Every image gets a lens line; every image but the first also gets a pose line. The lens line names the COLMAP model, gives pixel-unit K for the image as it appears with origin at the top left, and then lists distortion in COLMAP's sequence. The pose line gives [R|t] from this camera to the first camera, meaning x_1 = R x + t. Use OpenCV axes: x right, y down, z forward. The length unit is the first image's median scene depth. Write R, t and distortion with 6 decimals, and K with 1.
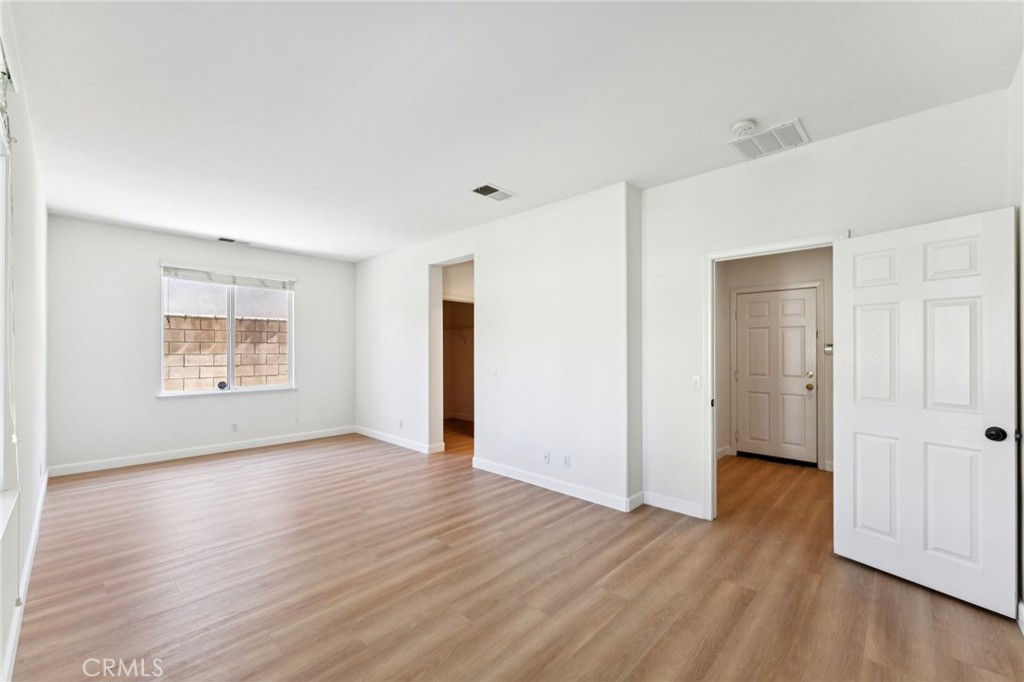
lens RADIAL K [[414.3, 0, 510.9], [0, 414.3, 348.5], [0, 0, 1]] dist [0.004041, 0.000233]
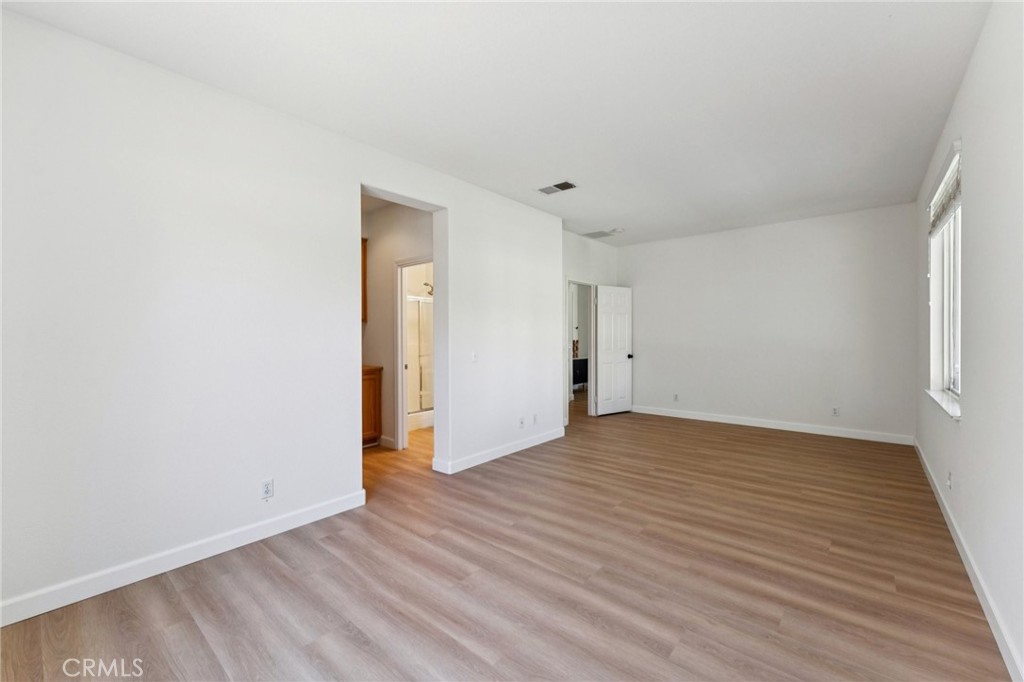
lens RADIAL K [[414.3, 0, 512.3], [0, 414.3, 334.9], [0, 0, 1]] dist [0.004041, 0.000233]
pose [[-0.059853, 0.000783, 0.998207, -0.770608], [-0.002804, 0.999996, -0.000953, 0.014476], [-0.998203, -0.002856, -0.059850, 0.796785]]
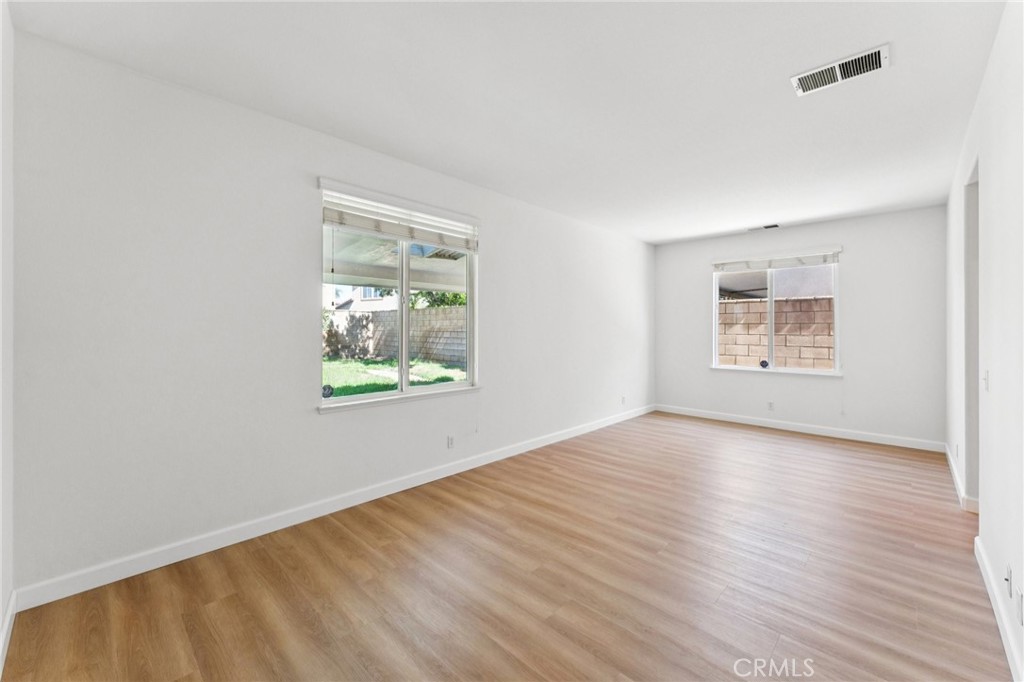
lens RADIAL K [[414.3, 0, 510.3], [0, 414.3, 335.2], [0, 0, 1]] dist [0.004041, 0.000233]
pose [[-0.001774, 0.013936, -0.999901, 0.376671], [0.000278, 0.999903, 0.013936, -0.000788], [0.999998, -0.000253, -0.001777, 0.348692]]
